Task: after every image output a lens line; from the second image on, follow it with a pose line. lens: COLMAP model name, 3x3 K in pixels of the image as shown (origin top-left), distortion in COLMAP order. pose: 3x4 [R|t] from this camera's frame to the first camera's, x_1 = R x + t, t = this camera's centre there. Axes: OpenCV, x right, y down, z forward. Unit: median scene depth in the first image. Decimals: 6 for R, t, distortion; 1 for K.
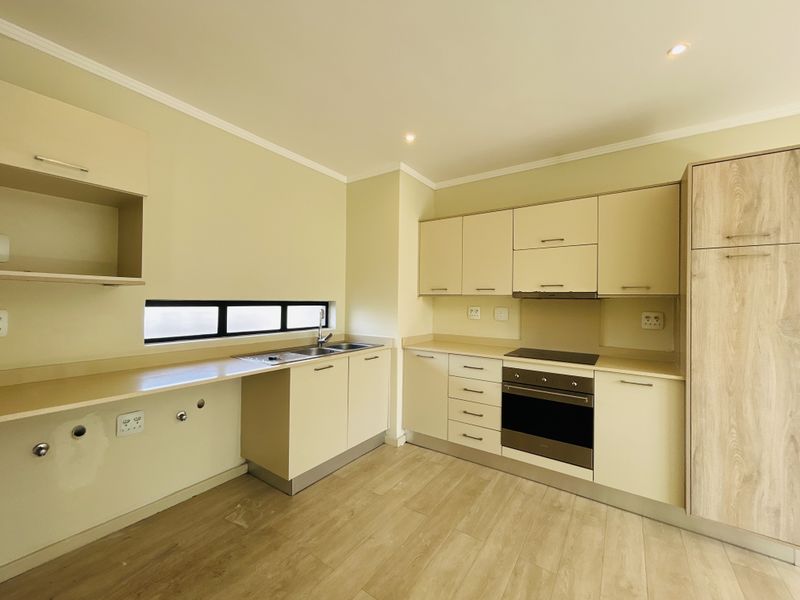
lens RADIAL K [[325.3, 0, 398.3], [0, 325.3, 298.5], [0, 0, 1]] dist [-0.001774, -0.000088]
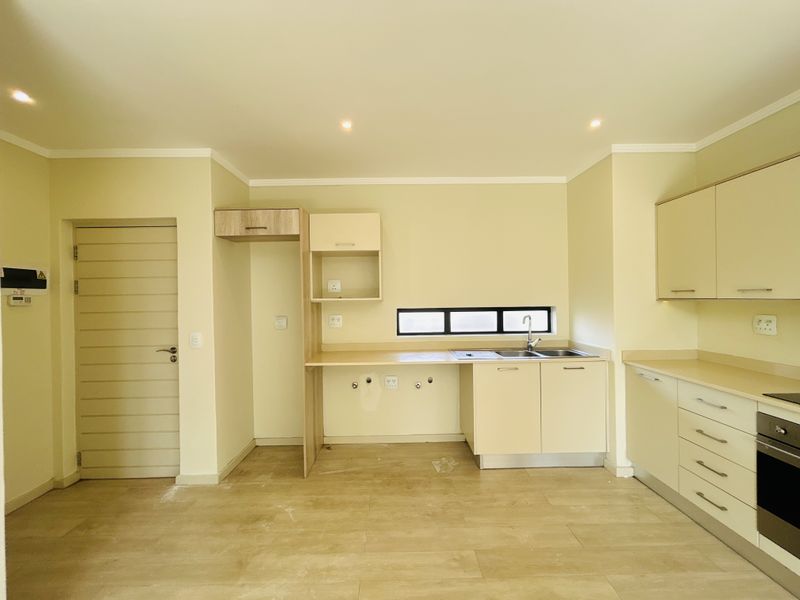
lens RADIAL K [[325.3, 0, 398.3], [0, 325.3, 298.5], [0, 0, 1]] dist [-0.001774, -0.000088]
pose [[0.581299, -0.018502, -0.813480, 0.432486], [0.027032, 0.999629, -0.003419, -0.032476], [0.813241, -0.020003, 0.581583, 0.045358]]
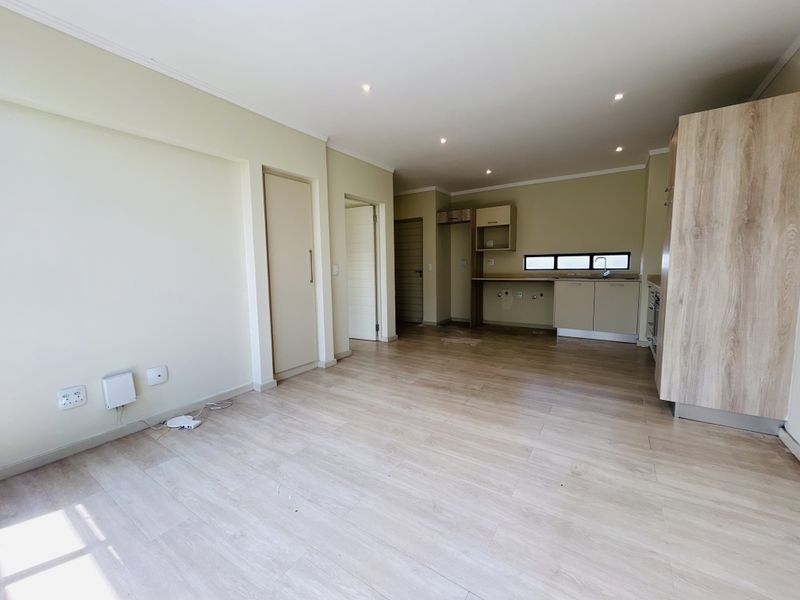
lens RADIAL K [[325.3, 0, 398.3], [0, 325.3, 298.5], [0, 0, 1]] dist [-0.001774, -0.000088]
pose [[0.017760, 0.085856, -0.996149, 1.722532], [0.020851, 0.996058, 0.086220, 0.094179], [0.999625, -0.022302, 0.015900, -0.161015]]
